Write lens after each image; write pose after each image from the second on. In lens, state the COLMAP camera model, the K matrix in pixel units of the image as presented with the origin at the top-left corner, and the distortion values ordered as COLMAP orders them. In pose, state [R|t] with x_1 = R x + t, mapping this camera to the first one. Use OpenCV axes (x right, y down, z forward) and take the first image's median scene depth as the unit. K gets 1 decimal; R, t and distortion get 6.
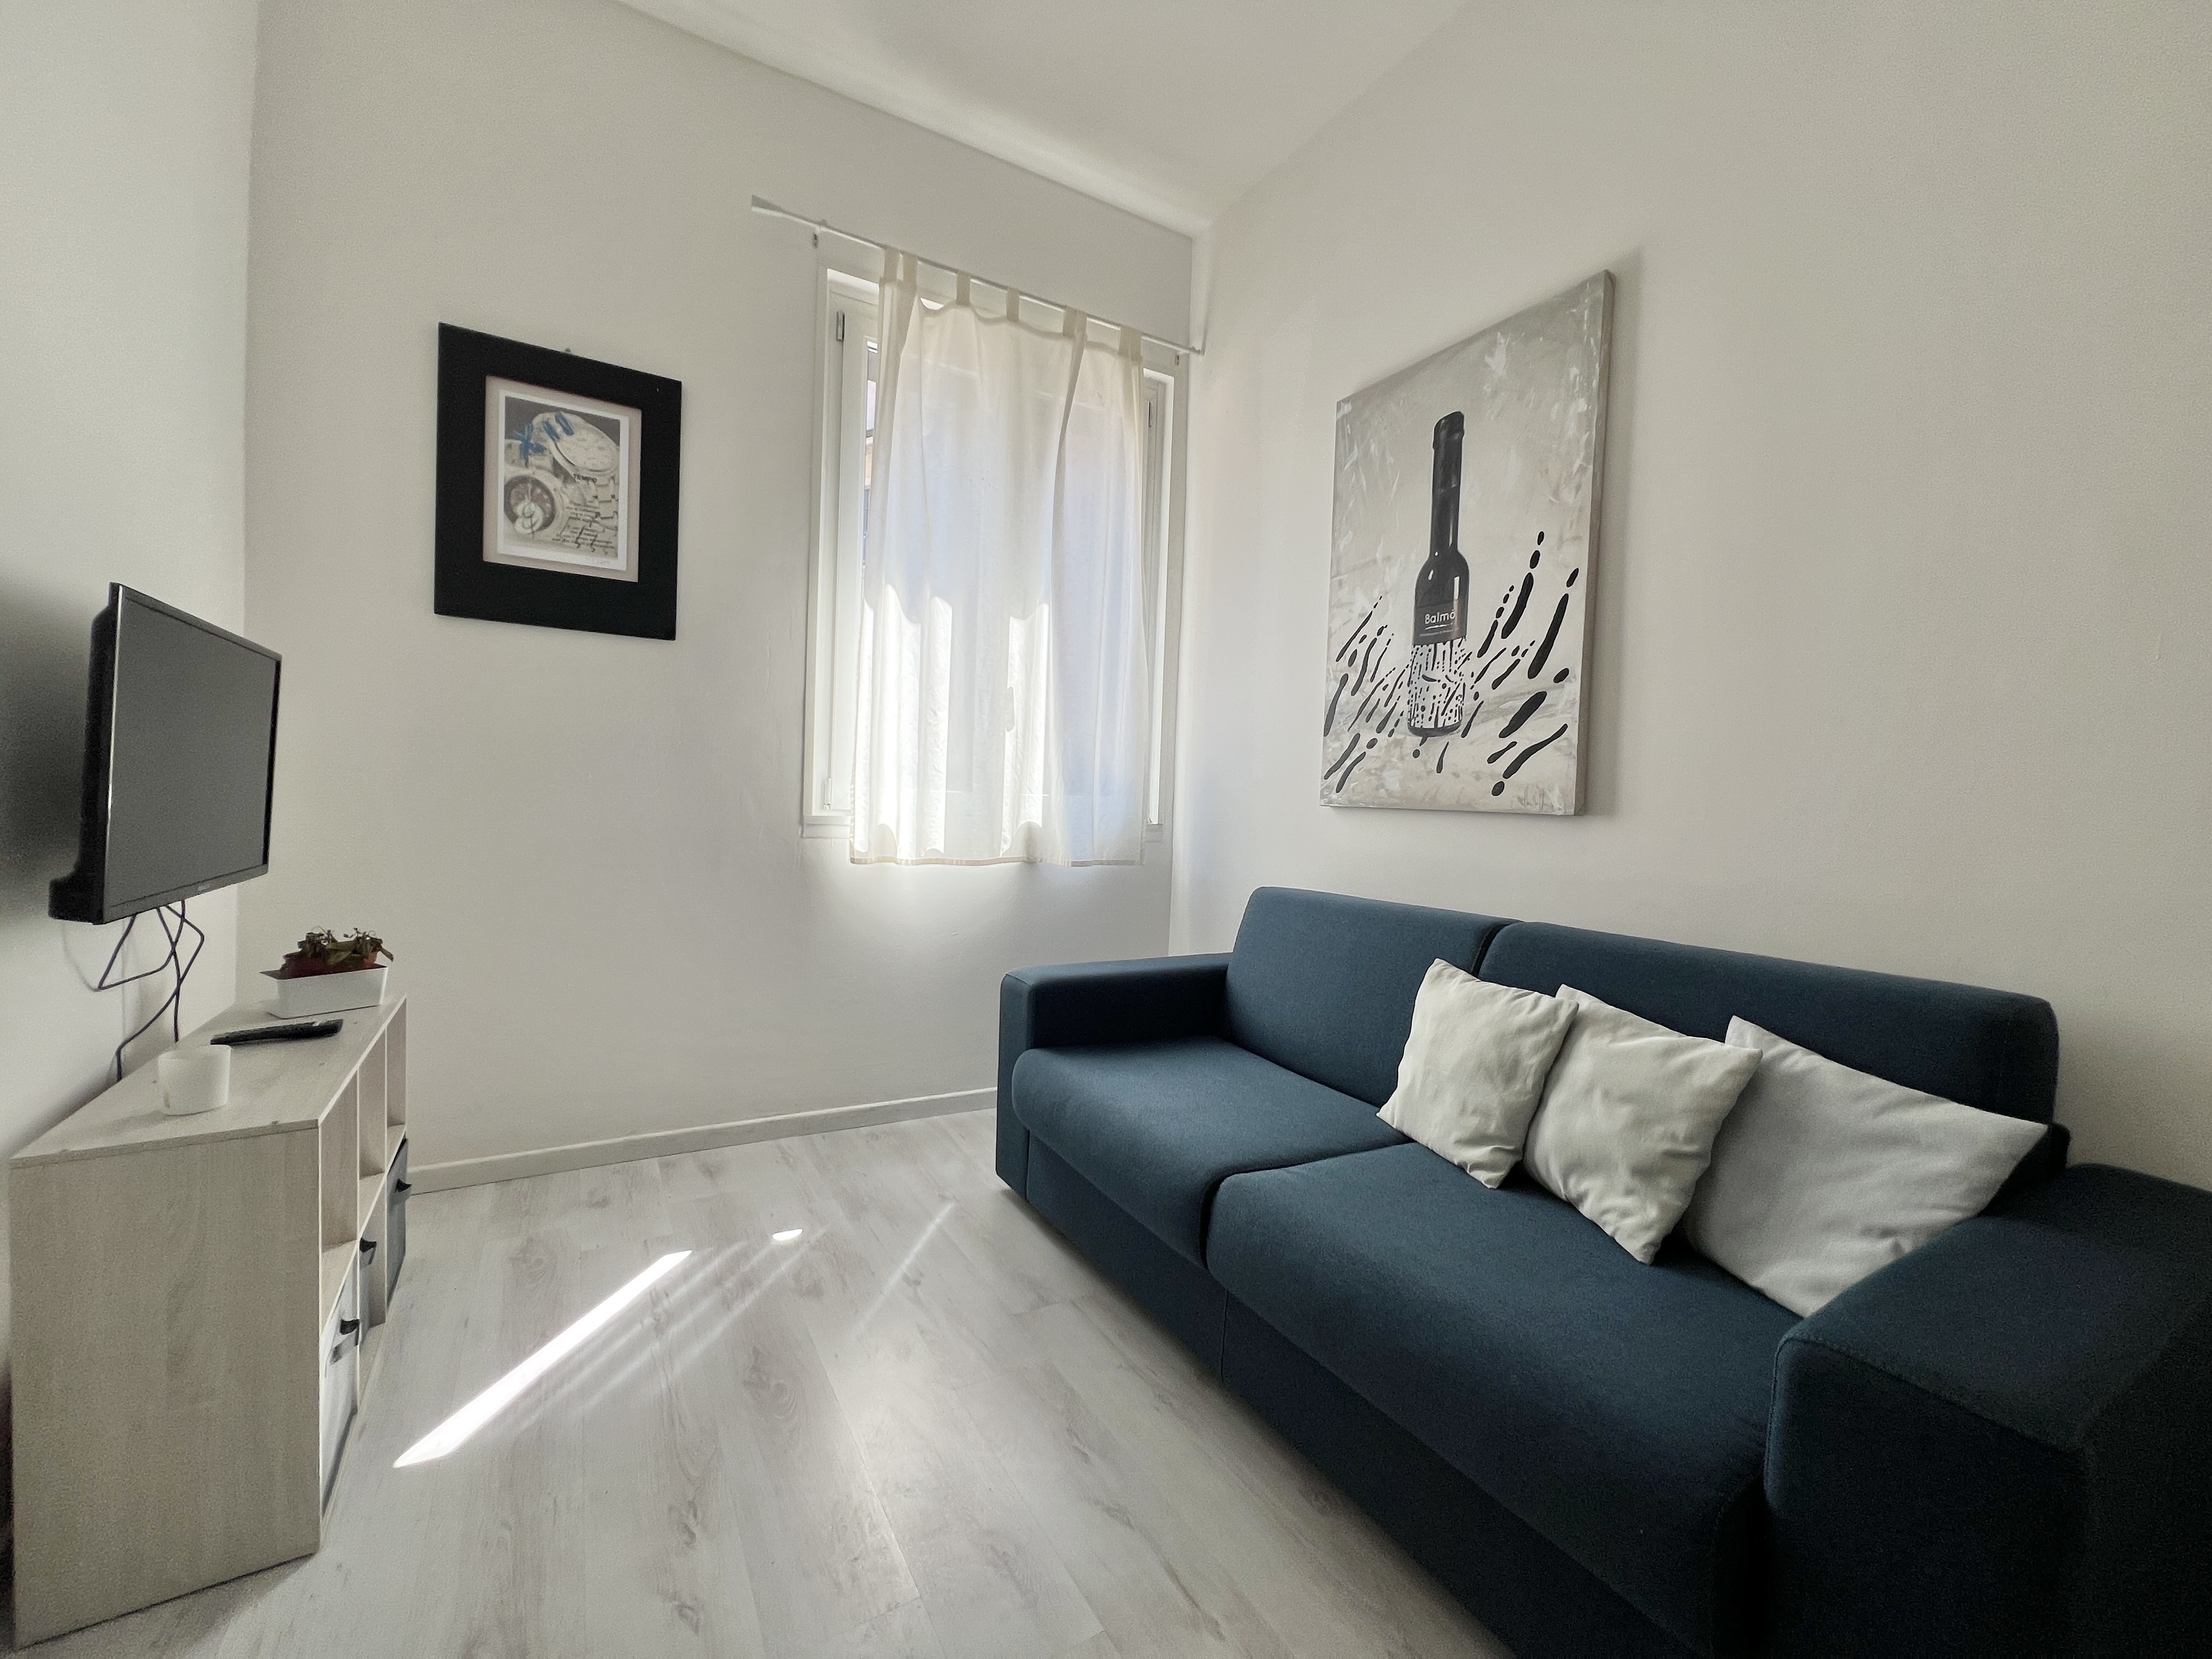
lens RADIAL K [[886.1, 0, 1097.7], [0, 886.1, 825.1], [0, 0, 1]] dist [-0.003894, 0.000835]
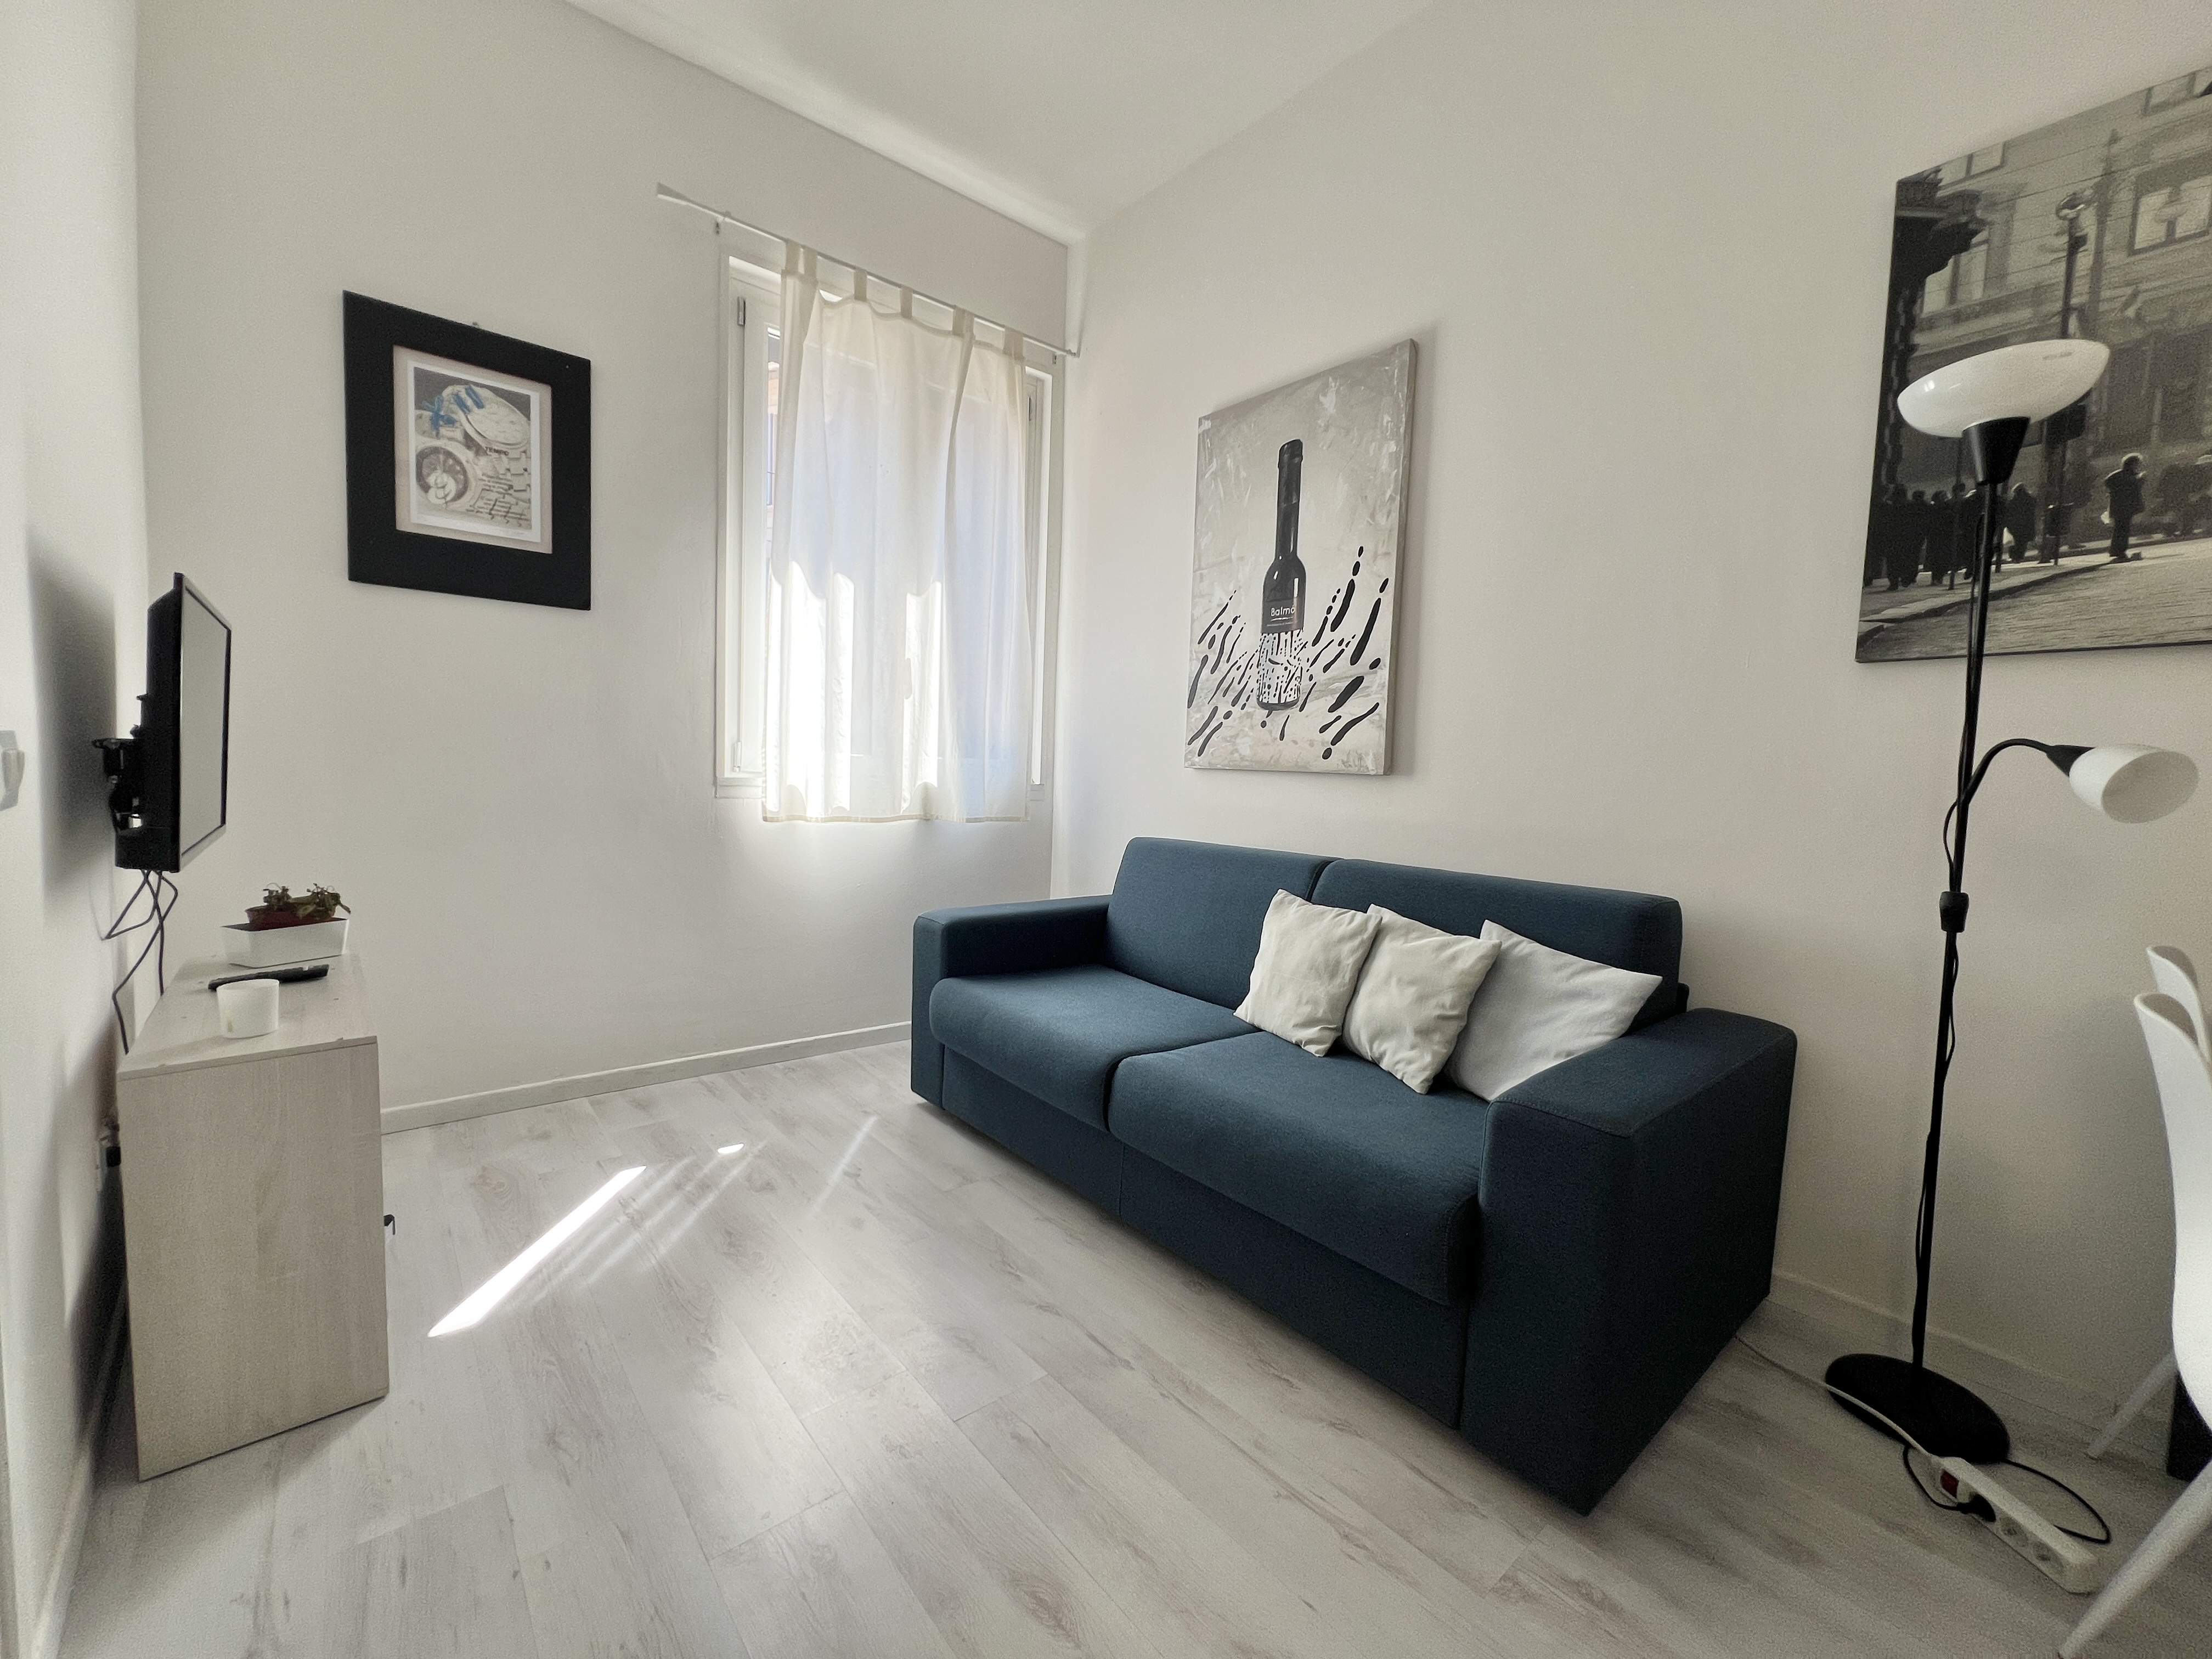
lens RADIAL K [[886.1, 0, 1097.7], [0, 886.1, 825.1], [0, 0, 1]] dist [-0.003894, 0.000835]
pose [[0.986031, -0.011980, 0.166133, -0.066697], [0.004851, 0.999052, 0.043255, 0.003505], [-0.166494, -0.041845, 0.985154, -0.160323]]
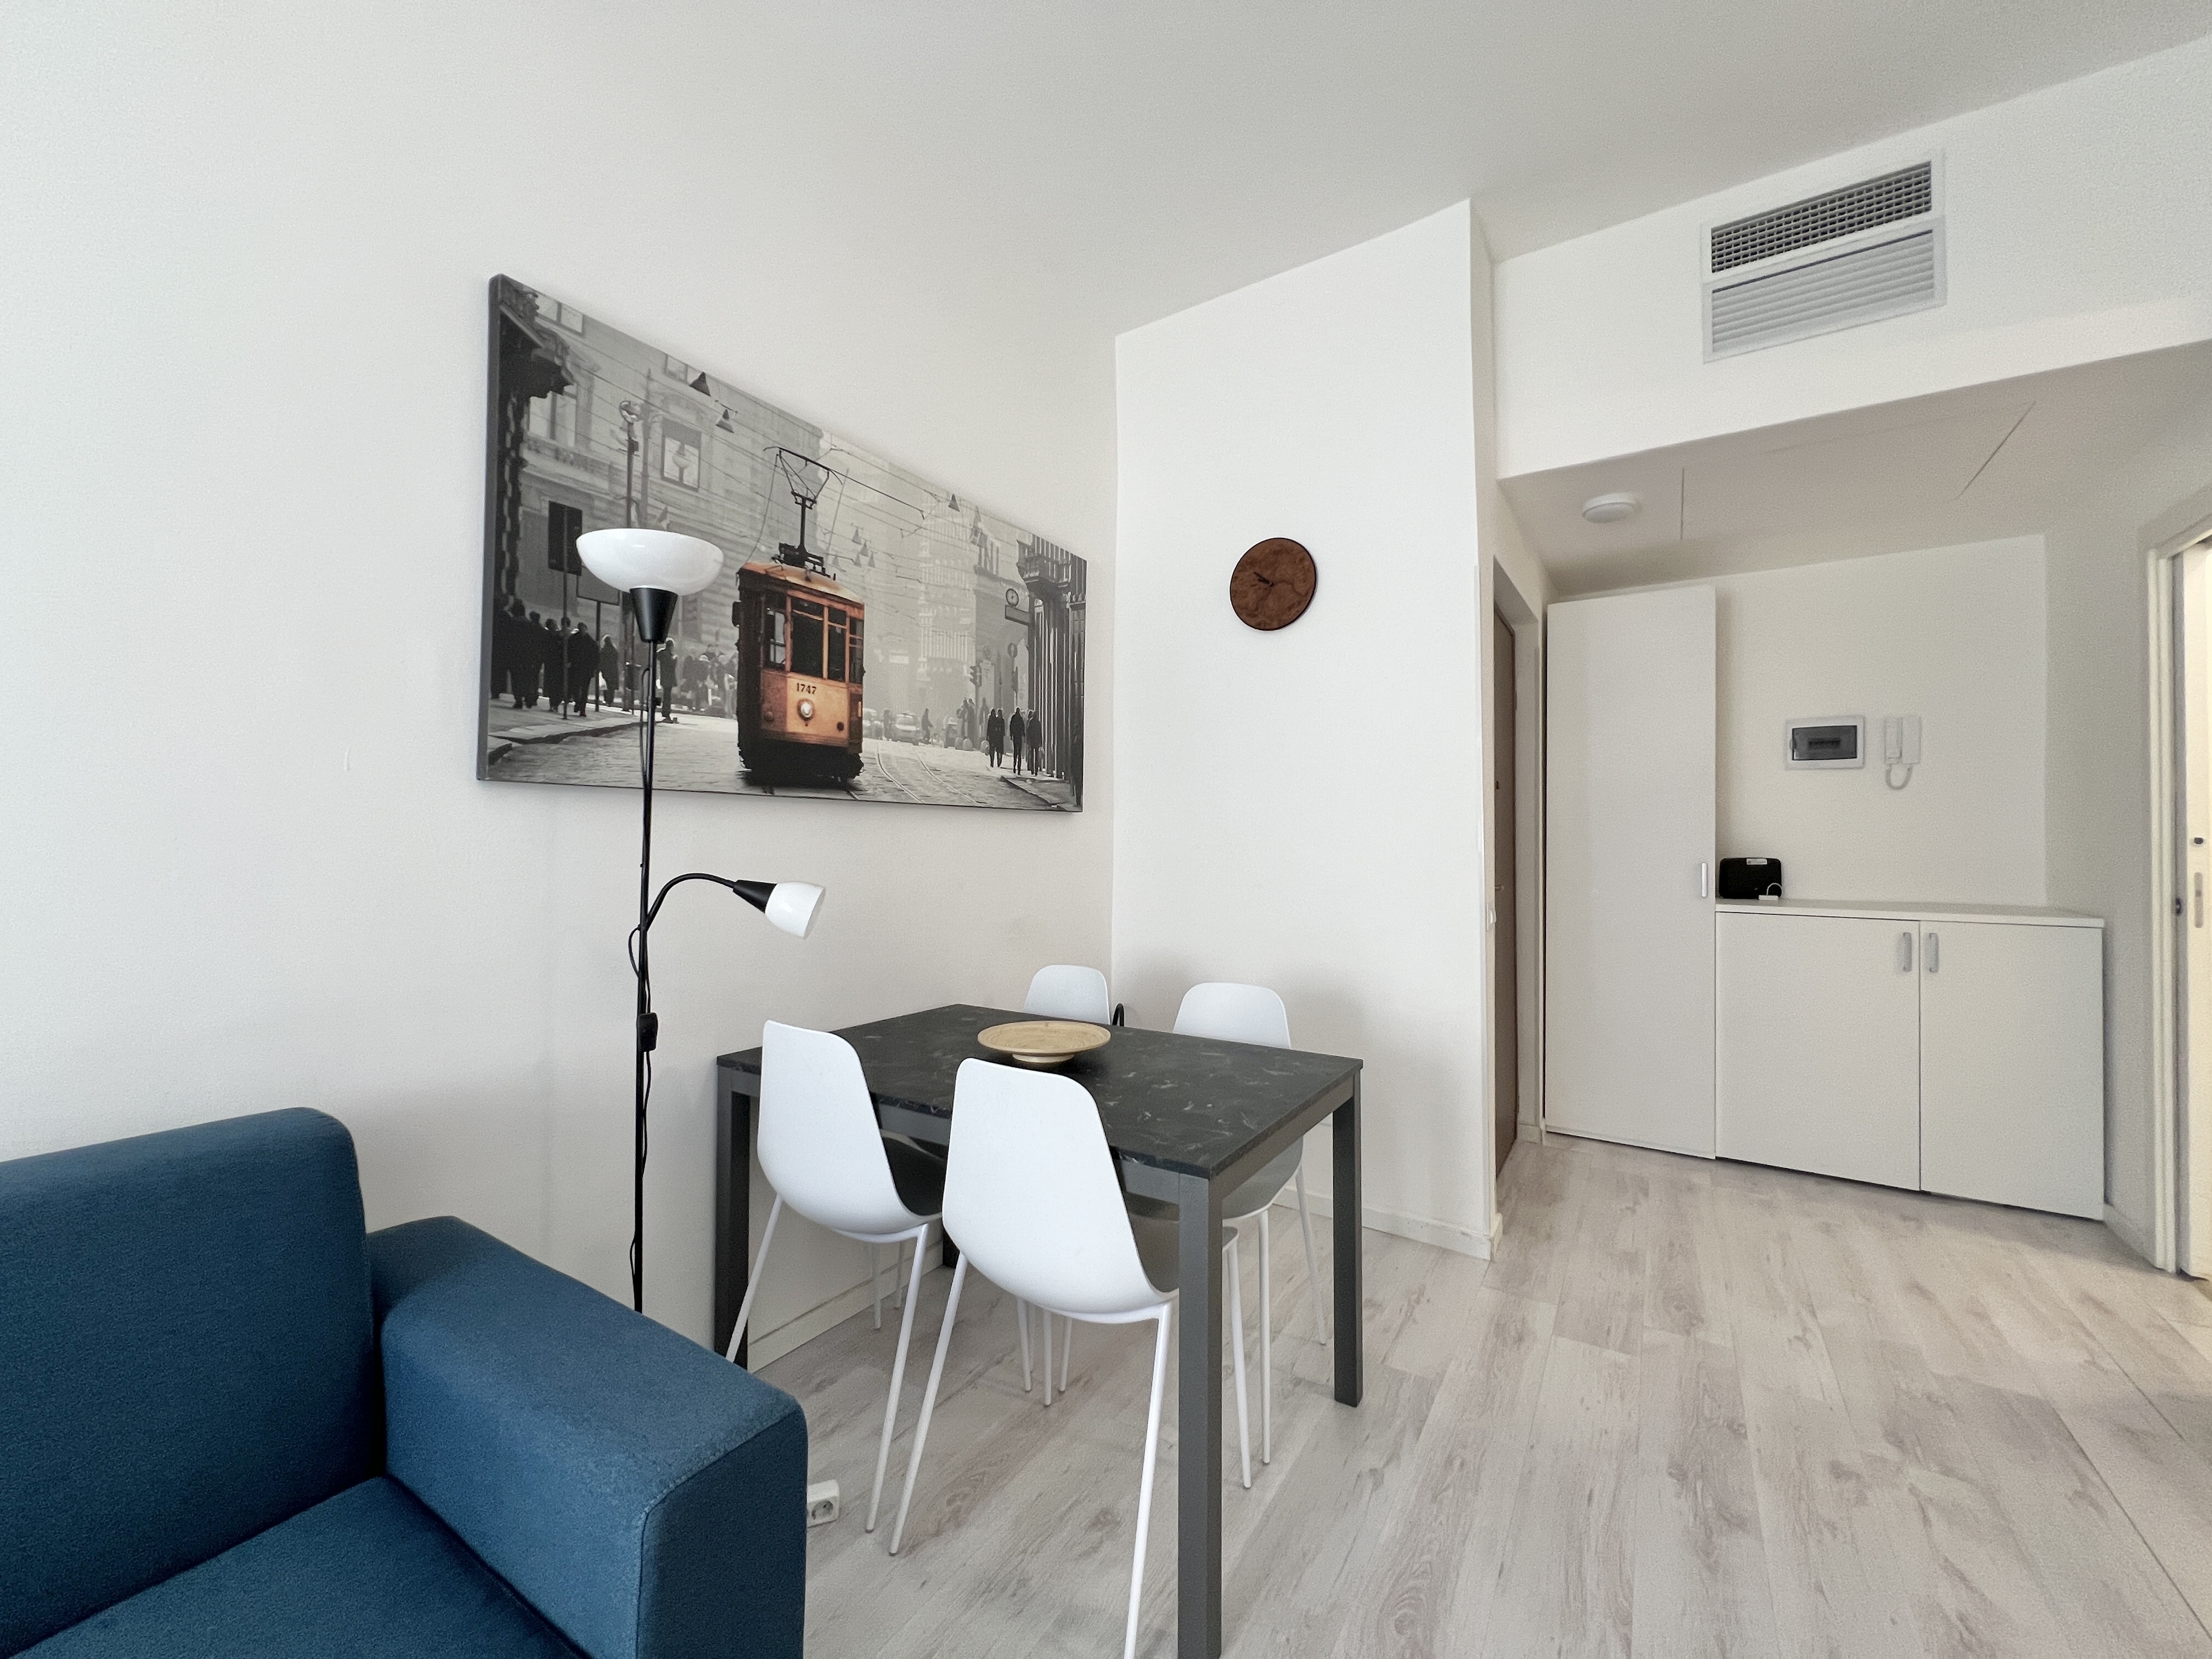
lens RADIAL K [[886.1, 0, 1097.7], [0, 886.1, 825.1], [0, 0, 1]] dist [-0.003894, 0.000835]
pose [[-0.454296, -0.025032, 0.890499, -0.120106], [-0.005047, 0.999661, 0.025526, -0.084487], [-0.890837, 0.007102, -0.454268, 0.368003]]
